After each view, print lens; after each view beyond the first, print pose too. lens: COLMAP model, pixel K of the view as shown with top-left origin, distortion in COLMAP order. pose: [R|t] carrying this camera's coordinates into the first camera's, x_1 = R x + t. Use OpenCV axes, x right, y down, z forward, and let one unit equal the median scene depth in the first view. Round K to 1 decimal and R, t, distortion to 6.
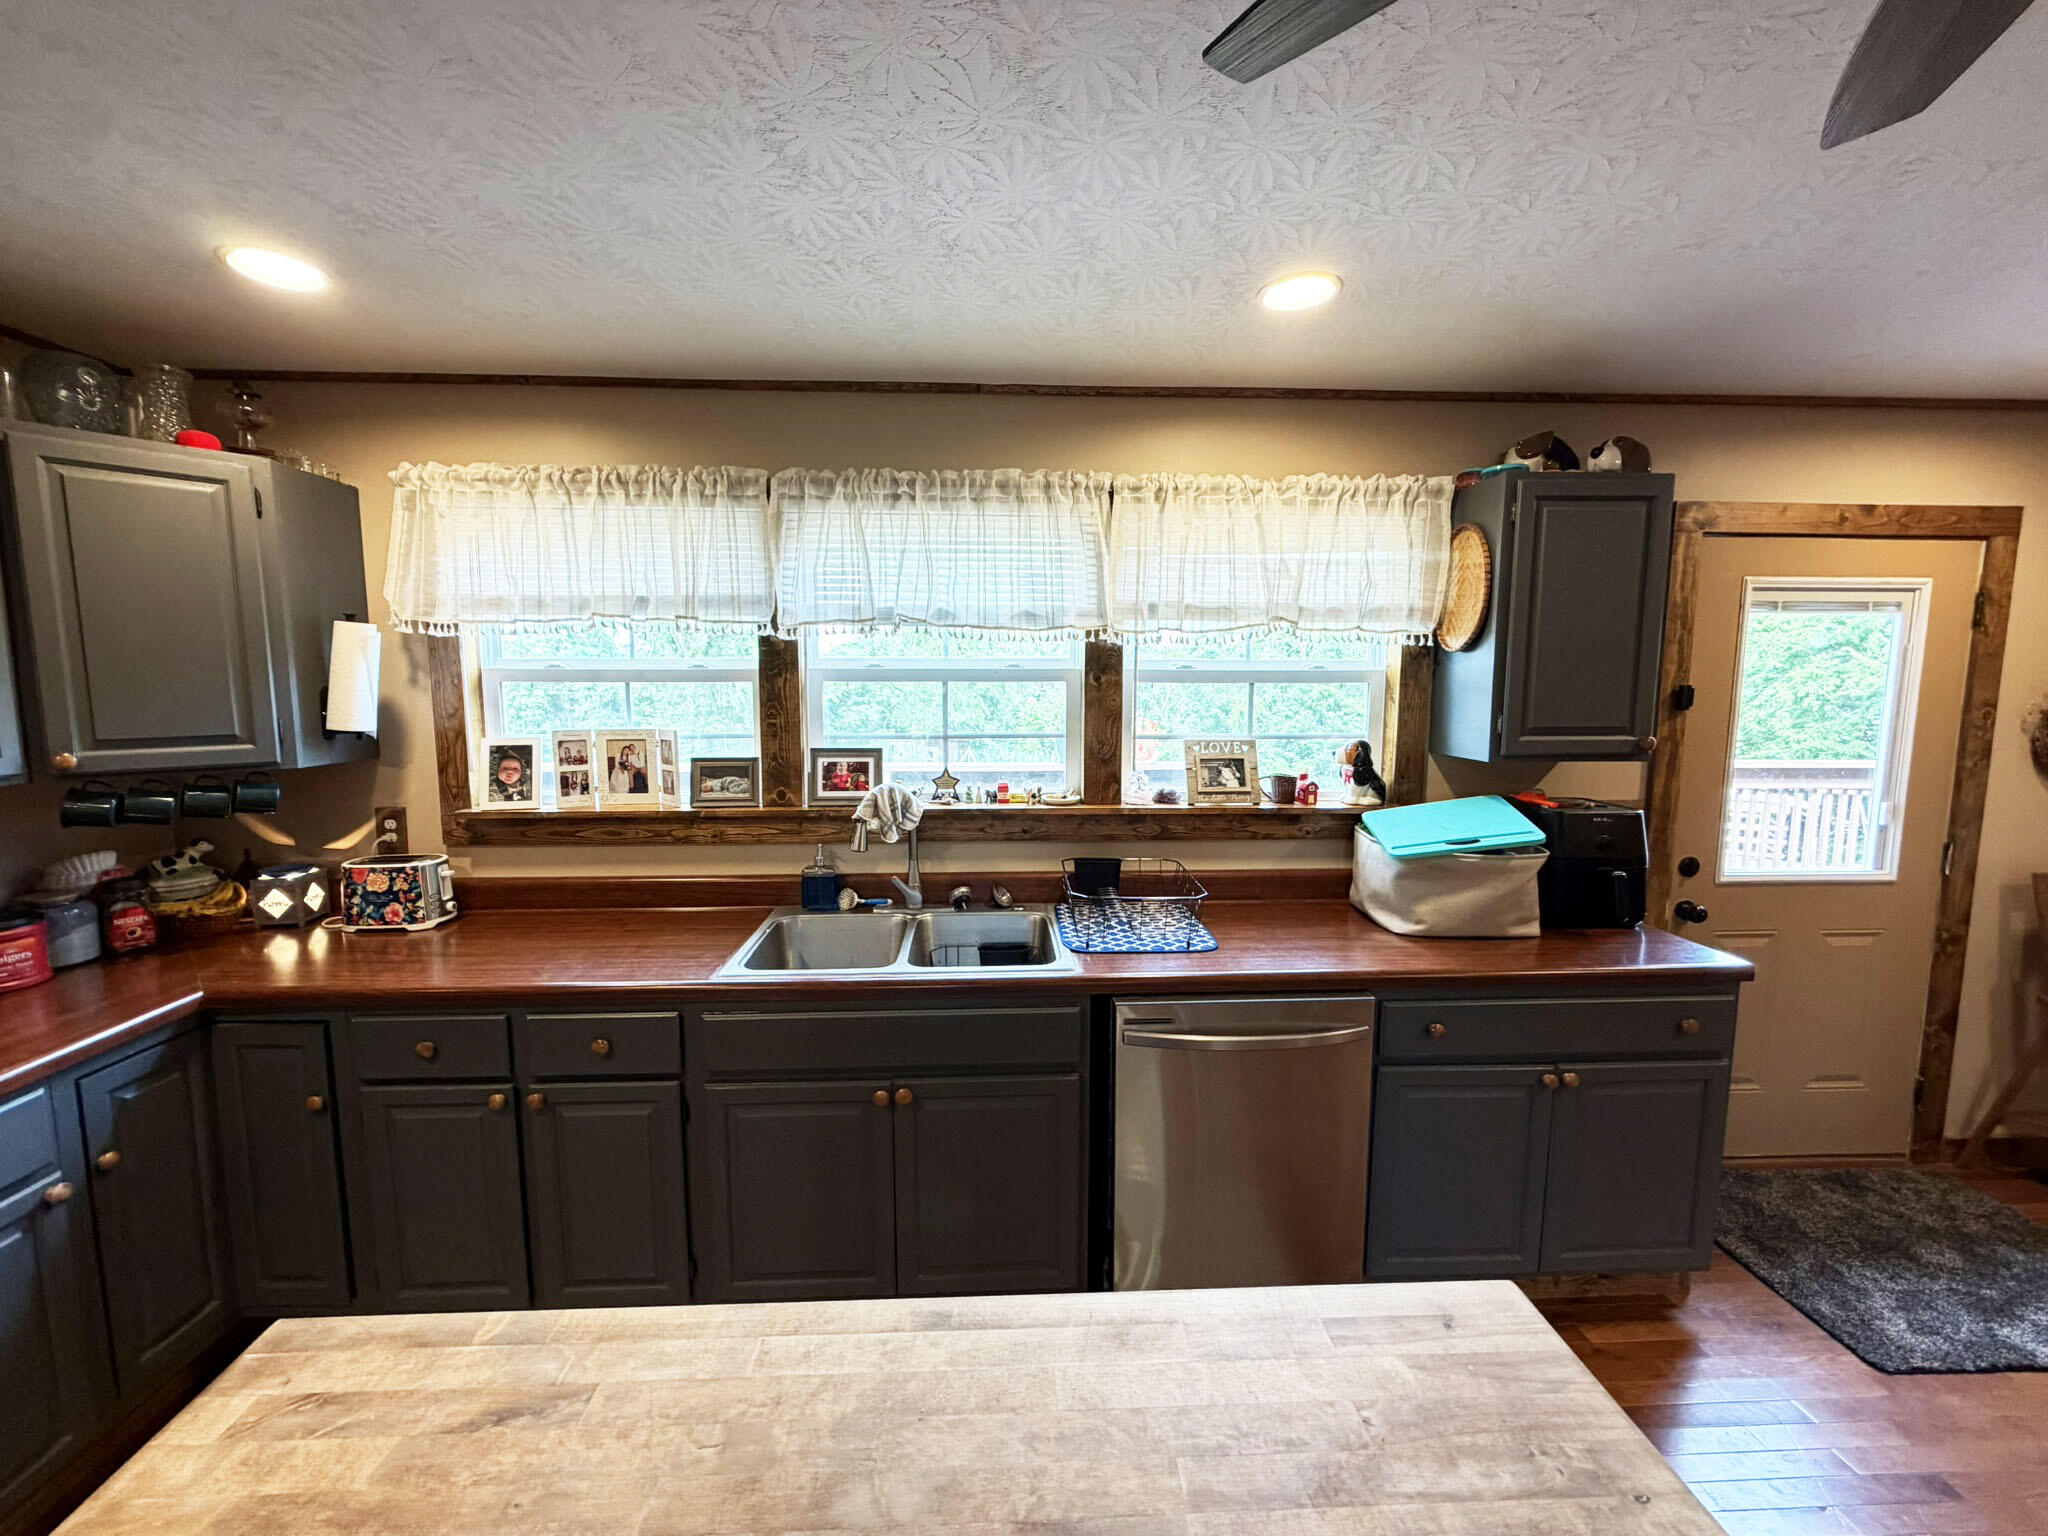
lens RADIAL K [[819.1, 0, 1016.1], [0, 819.1, 766.7], [0, 0, 1]] dist [0.001189, -0.000008]
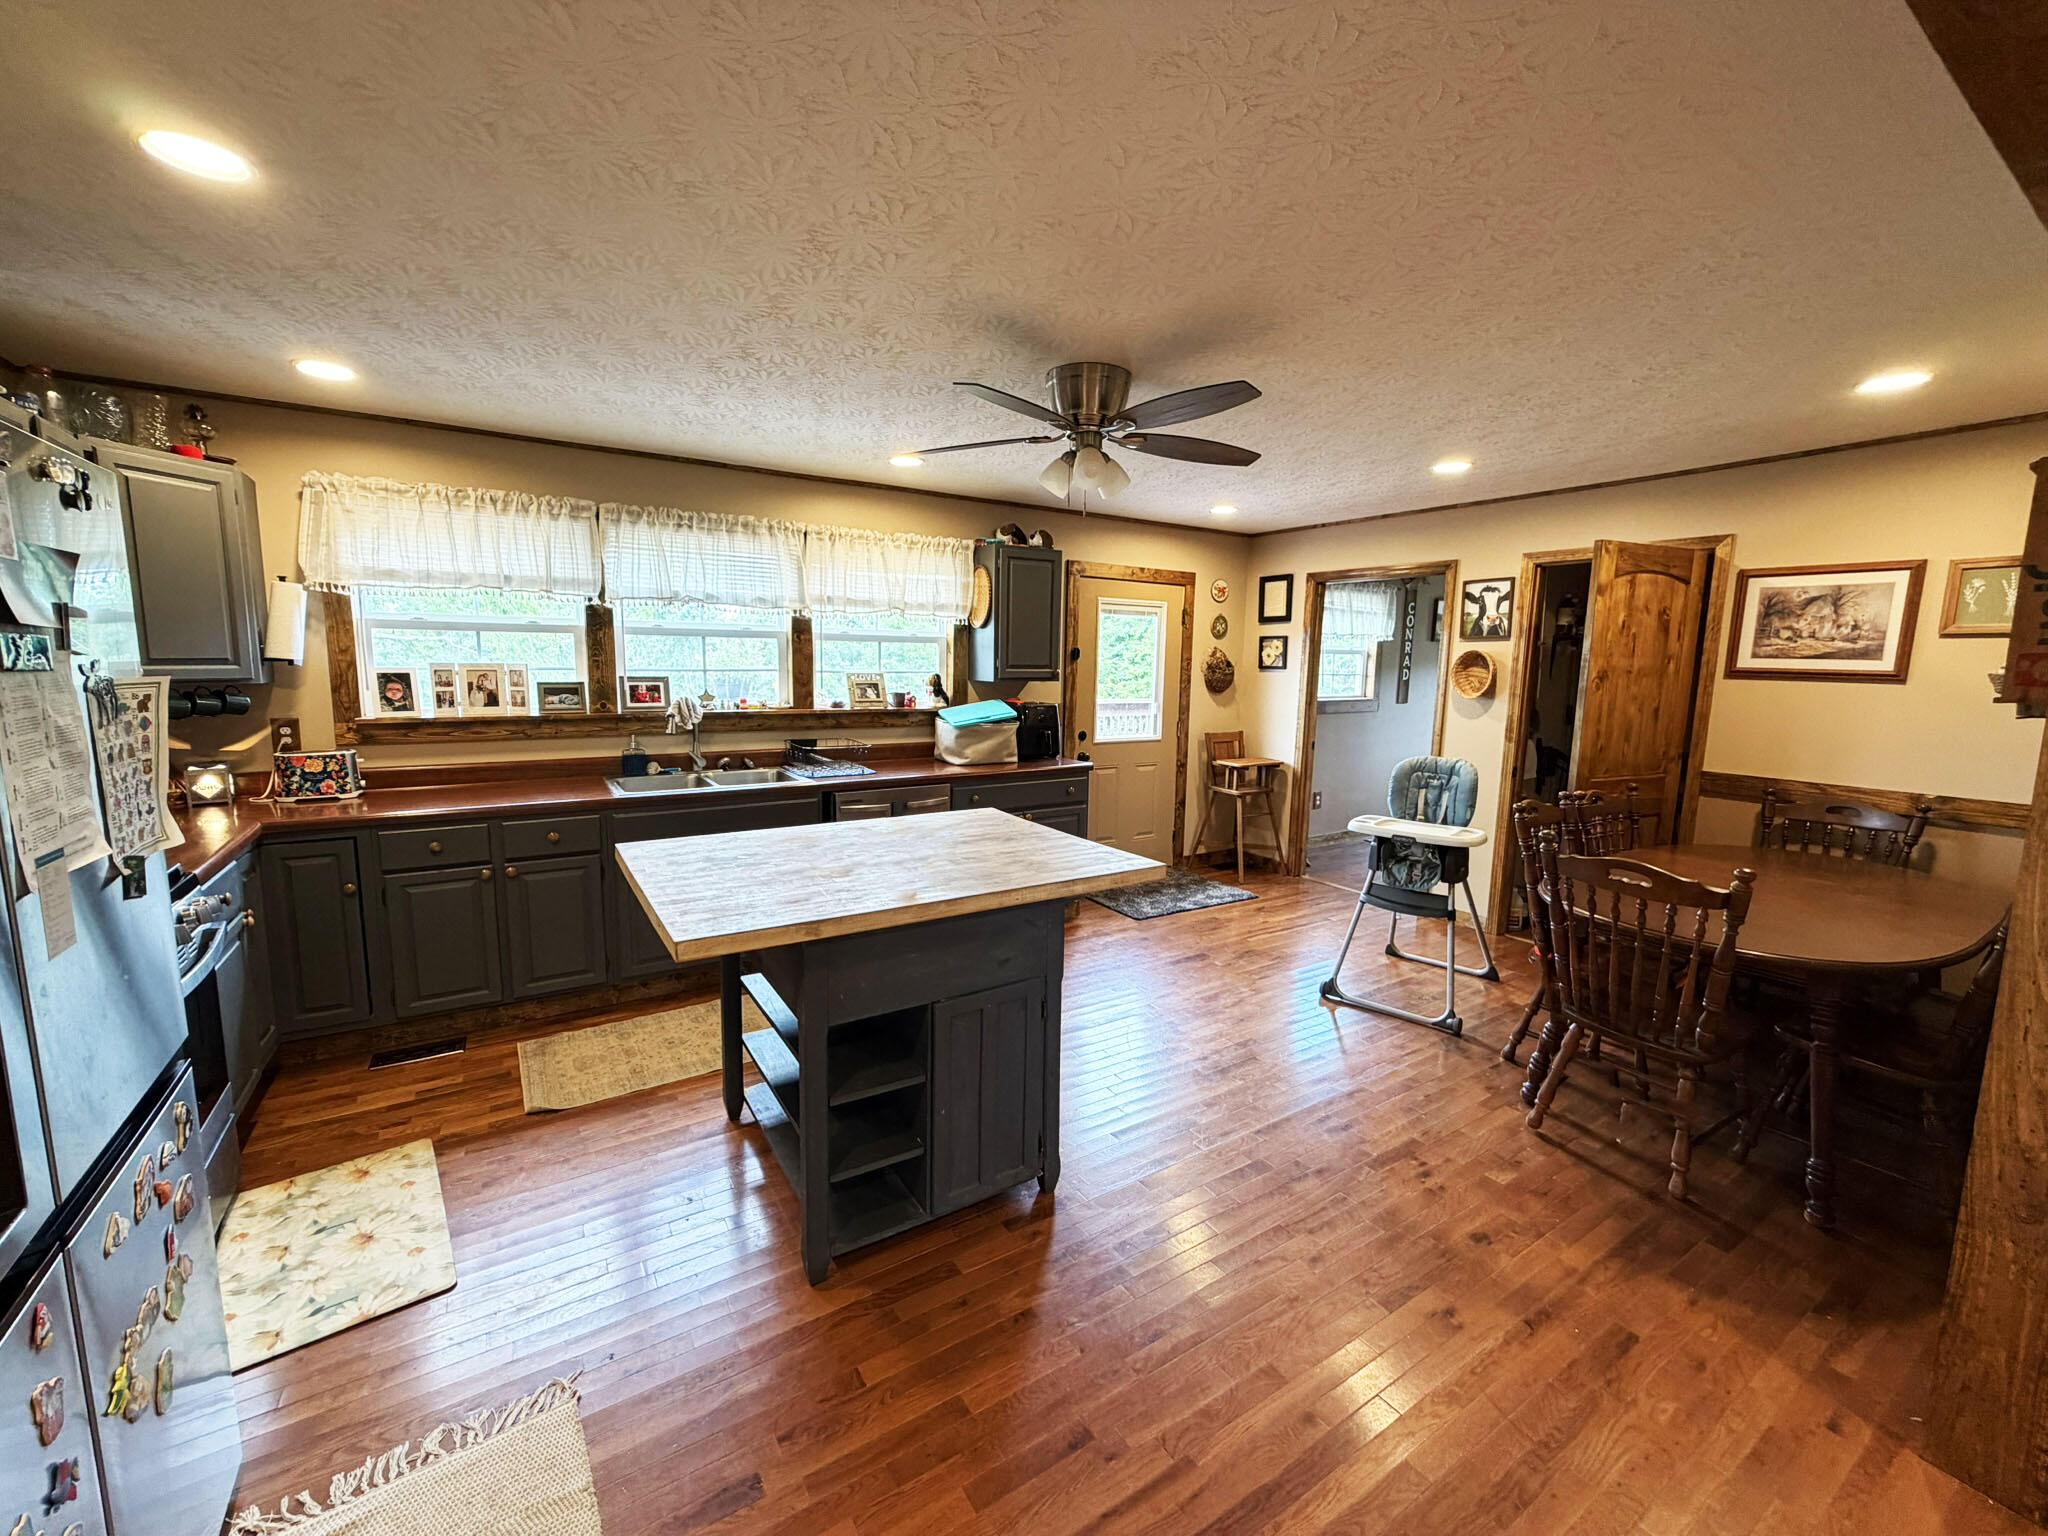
lens RADIAL K [[819.1, 0, 1016.1], [0, 819.1, 766.7], [0, 0, 1]] dist [0.001189, -0.000008]
pose [[0.868168, -0.051686, 0.493571, -0.393274], [0.036439, 0.998516, 0.040469, 0.121292], [-0.494931, -0.017149, 0.868763, -0.800513]]
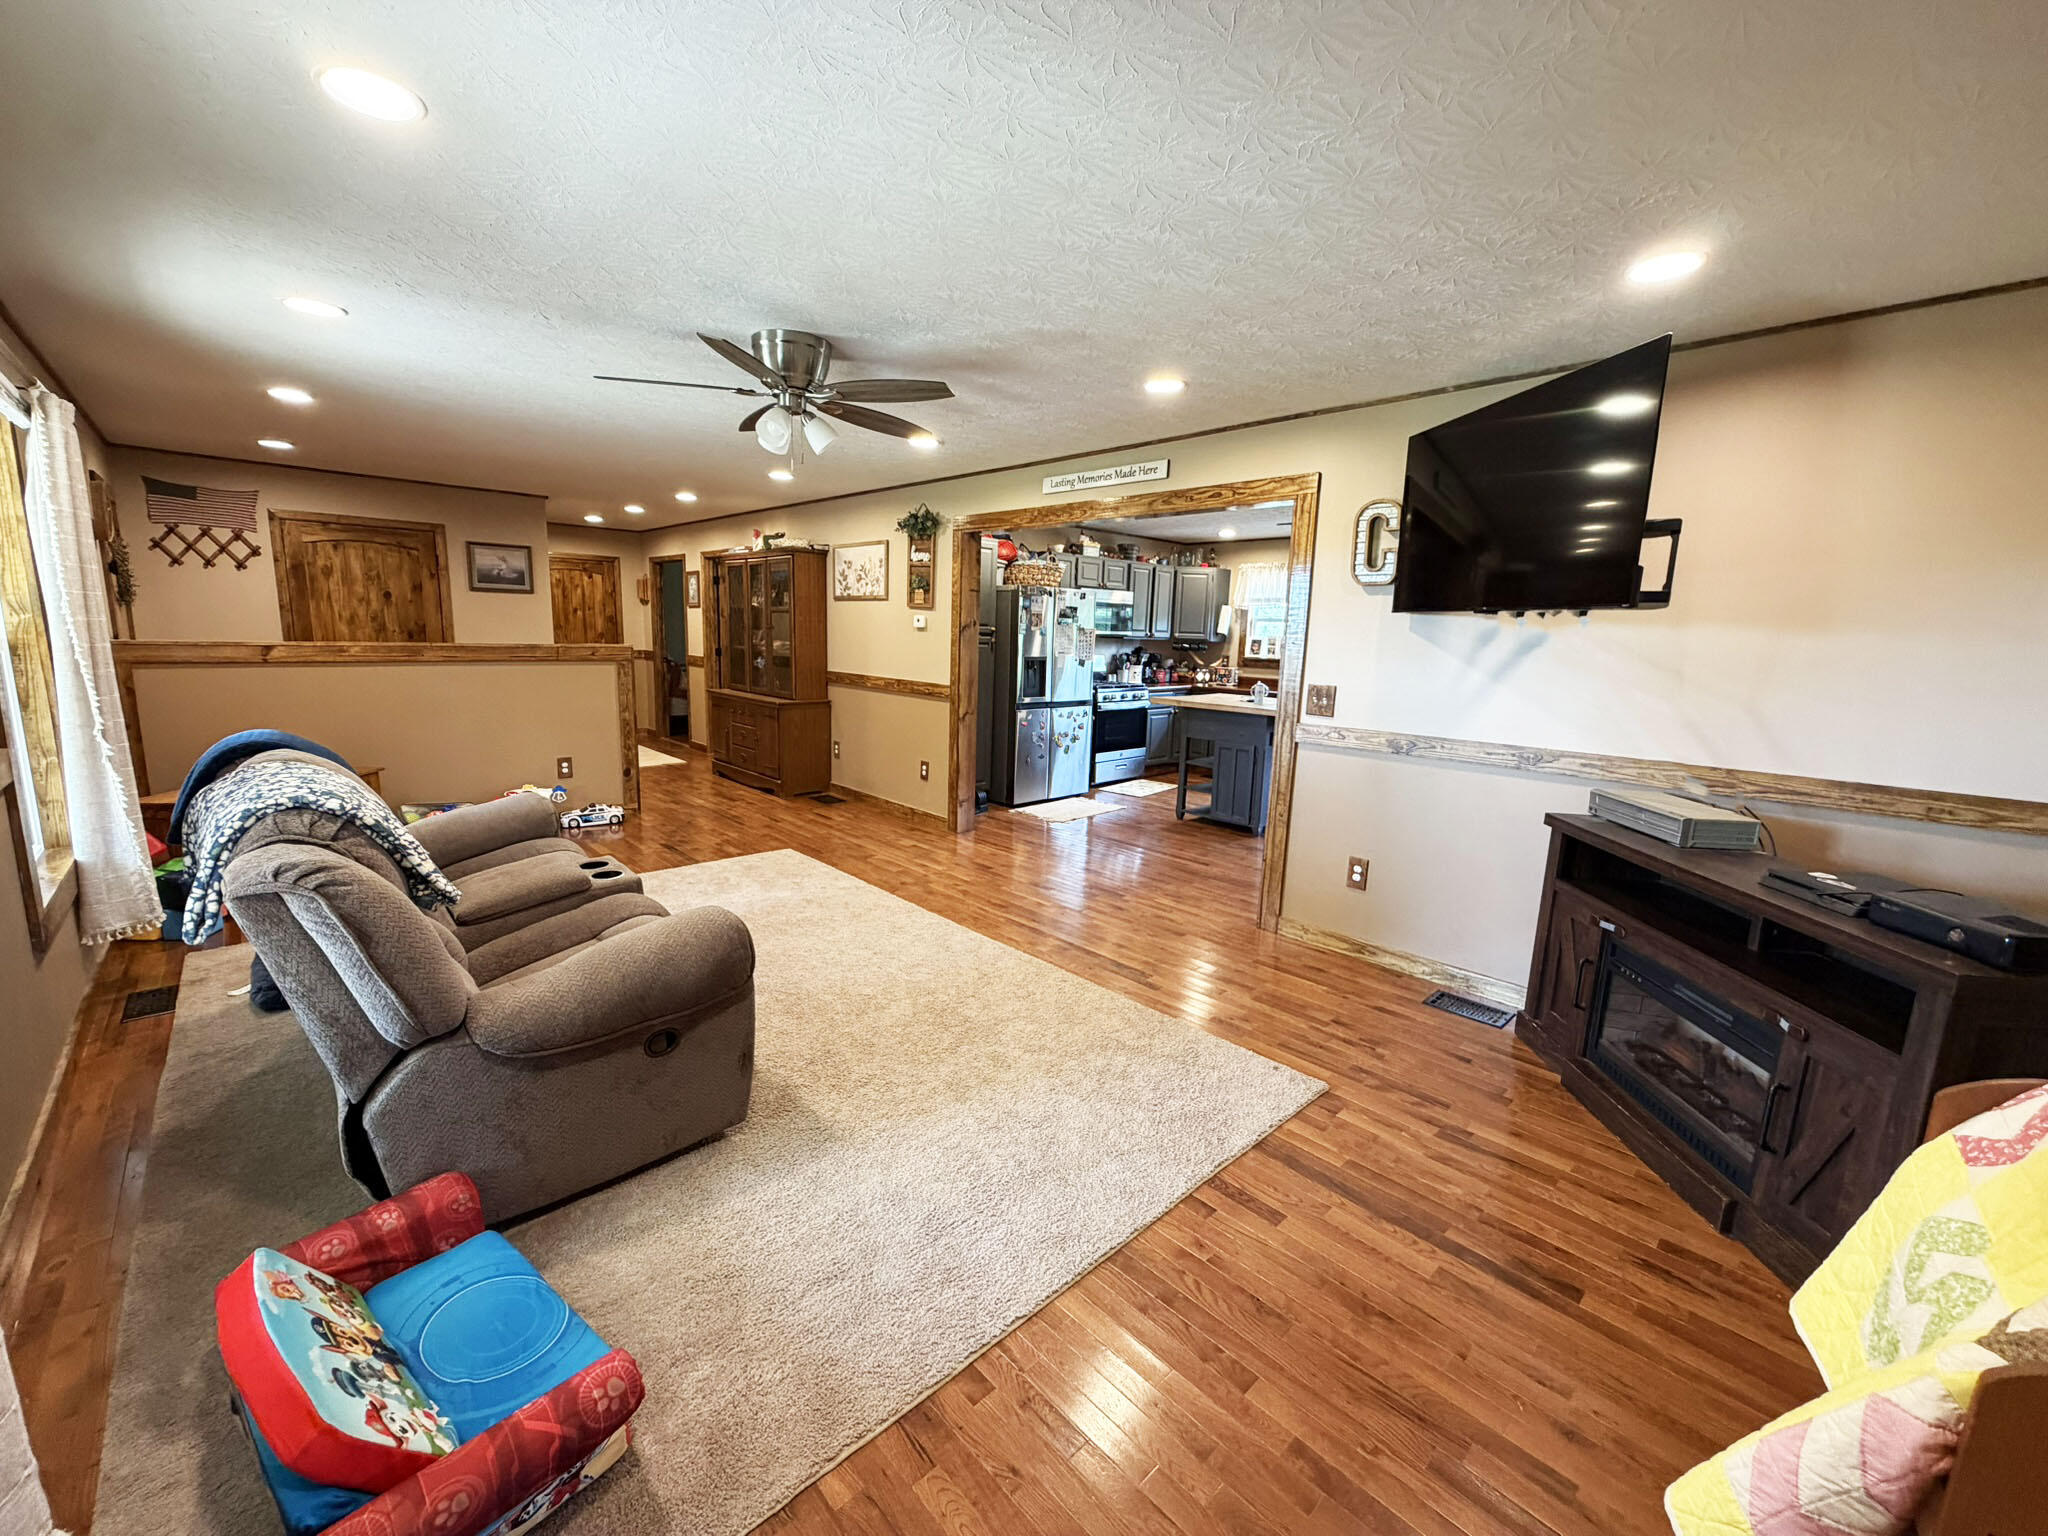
lens RADIAL K [[819.1, 0, 1016.1], [0, 819.1, 766.7], [0, 0, 1]] dist [0.001189, -0.000008]
pose [[0.651111, 0.143329, -0.745326, 1.477028], [-0.110782, 0.989437, 0.093494, 0.312012], [0.750854, 0.021694, 0.660112, -2.186916]]
